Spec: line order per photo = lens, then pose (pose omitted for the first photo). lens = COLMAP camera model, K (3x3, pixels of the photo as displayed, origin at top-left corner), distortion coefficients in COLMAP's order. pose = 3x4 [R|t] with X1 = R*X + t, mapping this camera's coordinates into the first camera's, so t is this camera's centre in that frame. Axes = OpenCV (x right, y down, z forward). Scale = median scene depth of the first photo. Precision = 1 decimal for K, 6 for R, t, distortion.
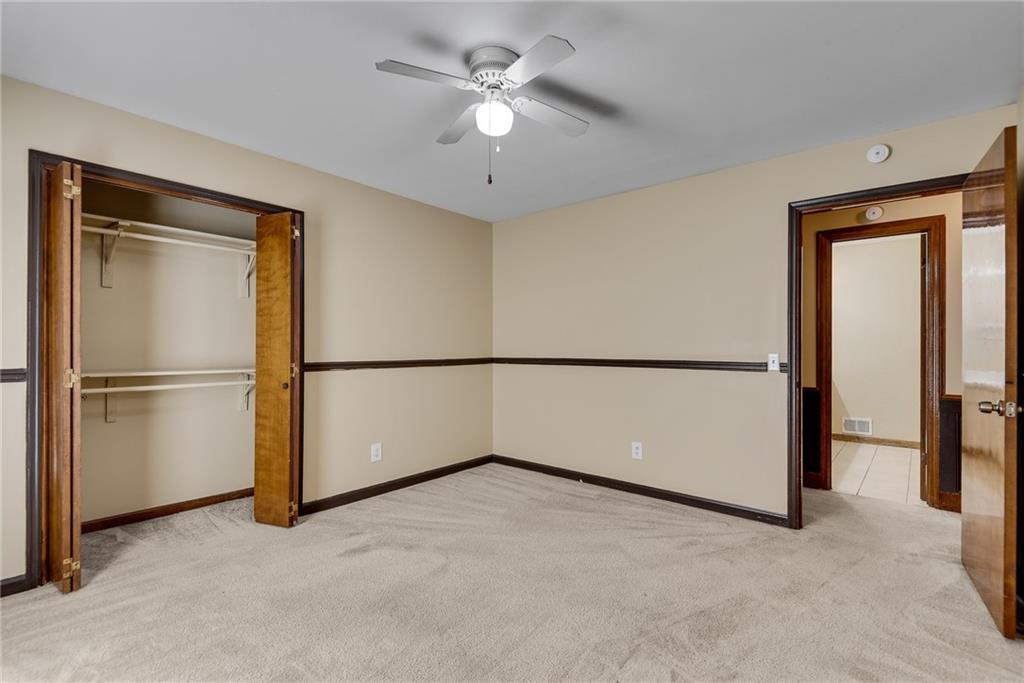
lens RADIAL K [[471.8, 0, 516.1], [0, 471.8, 342.1], [0, 0, 1]] dist [0.028006, -0.015702]
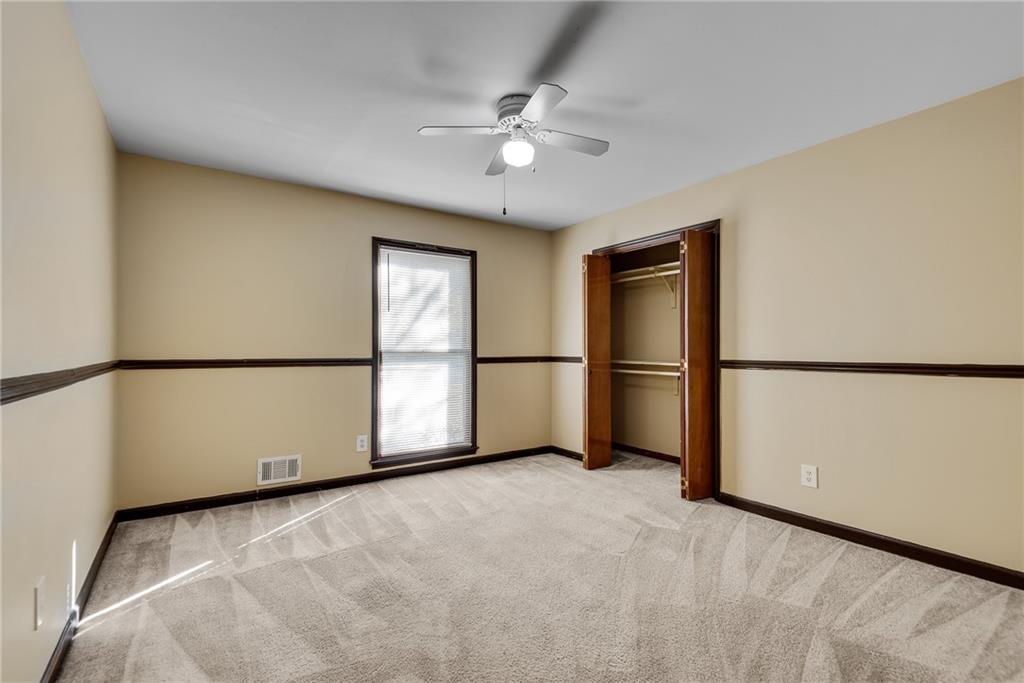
lens RADIAL K [[471.8, 0, 512.7], [0, 471.8, 346.4], [0, 0, 1]] dist [0.028006, -0.015702]
pose [[-0.278991, -0.009060, -0.960251, 0.686818], [0.011136, 0.999858, -0.012669, 0.021461], [0.960229, -0.014228, -0.278851, 0.829053]]
